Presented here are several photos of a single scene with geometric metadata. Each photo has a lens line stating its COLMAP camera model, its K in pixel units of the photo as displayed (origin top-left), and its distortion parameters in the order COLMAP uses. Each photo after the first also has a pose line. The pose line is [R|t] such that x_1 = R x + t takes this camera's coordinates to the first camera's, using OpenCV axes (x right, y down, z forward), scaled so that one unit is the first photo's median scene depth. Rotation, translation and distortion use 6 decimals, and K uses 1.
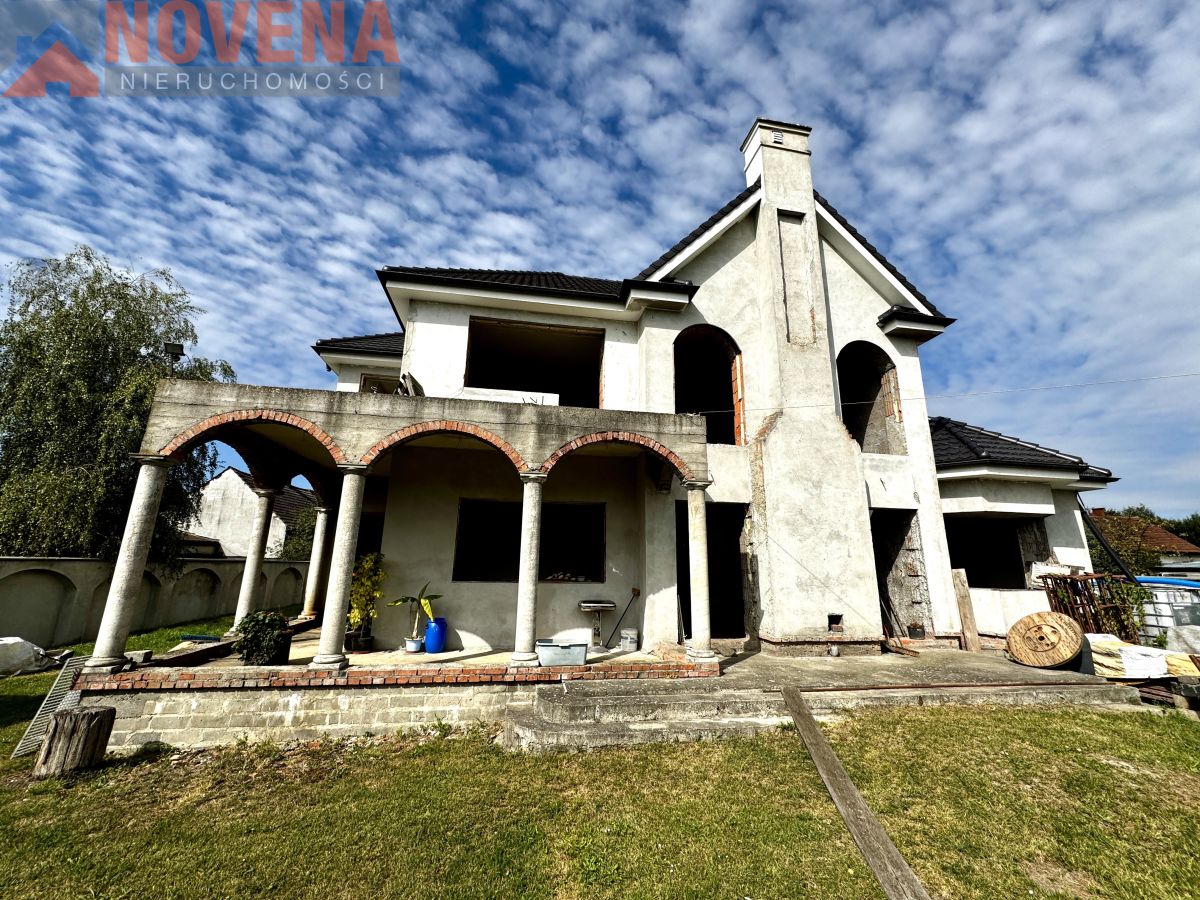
lens RADIAL K [[478.5, 0, 600.0], [0, 478.5, 450.0], [0, 0, 1]] dist [-0.013530, 0.000111]
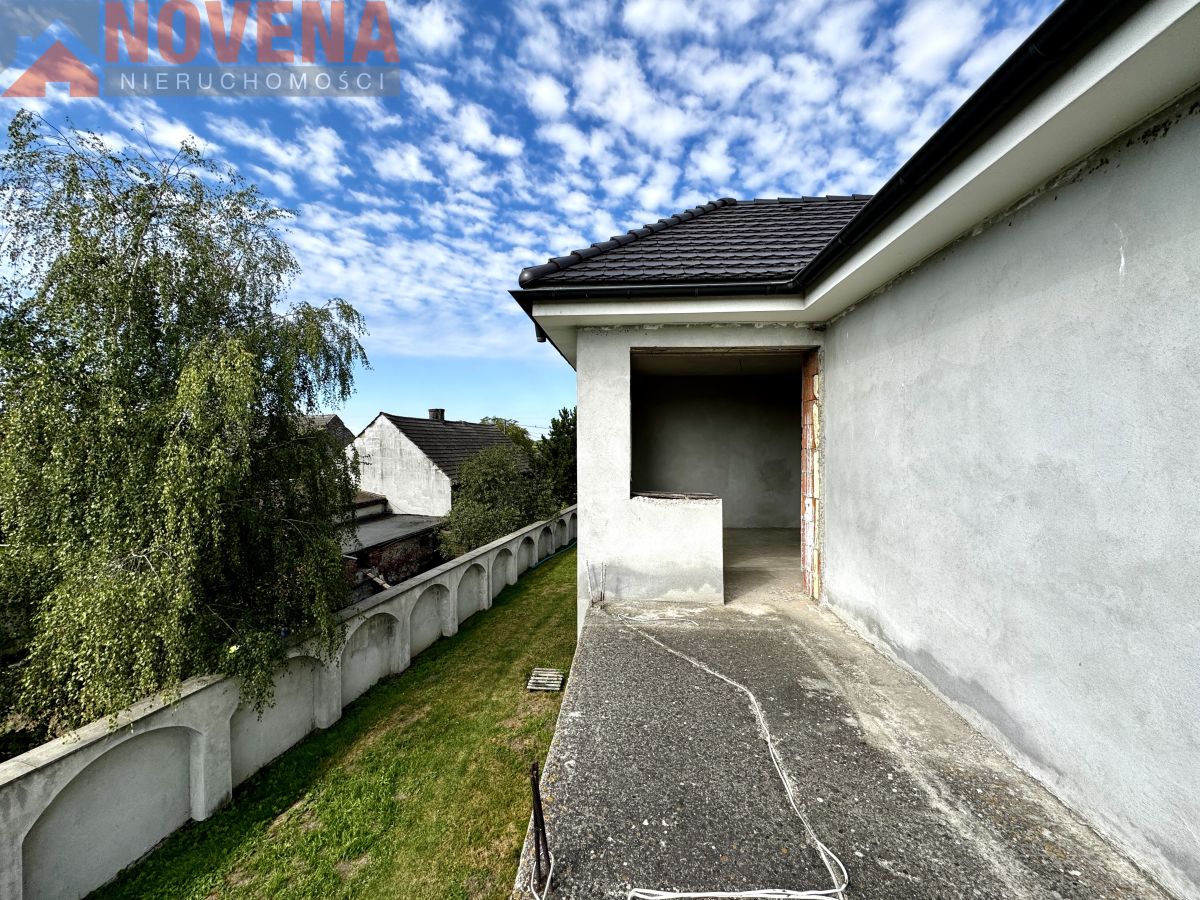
lens RADIAL K [[477.0, 0, 599.0], [0, 477.0, 447.1], [0, 0, 1]] dist [-0.001911, 0.000065]
pose [[0.968743, -0.018746, -0.247359, -0.598762], [0.078834, 0.968713, 0.235329, -0.233801], [0.235208, -0.247473, 0.939912, 0.853982]]
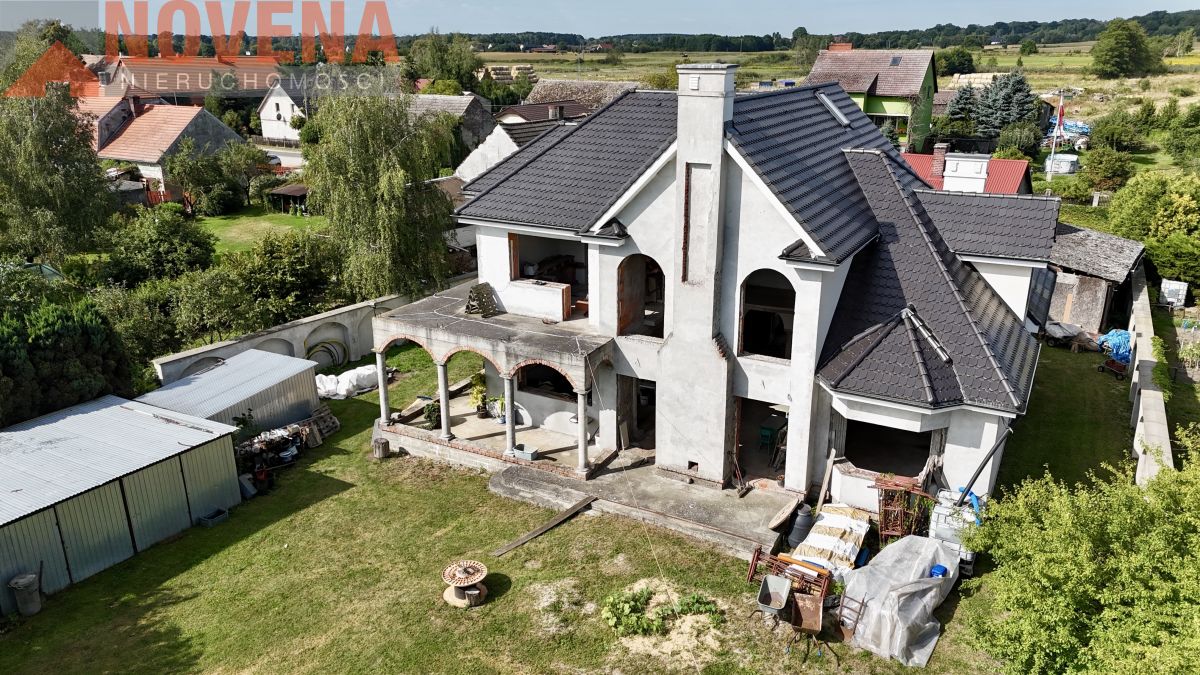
lens RADIAL K [[837.3, 0, 600.0], [0, 837.3, 337.5], [0, 0, 1]] dist [0.004226, -0.001598]
pose [[0.791886, 0.179523, -0.583685, 1.616759], [0.158926, 0.862292, 0.480828, -1.263324], [0.589626, -0.473524, 0.654306, -0.738841]]
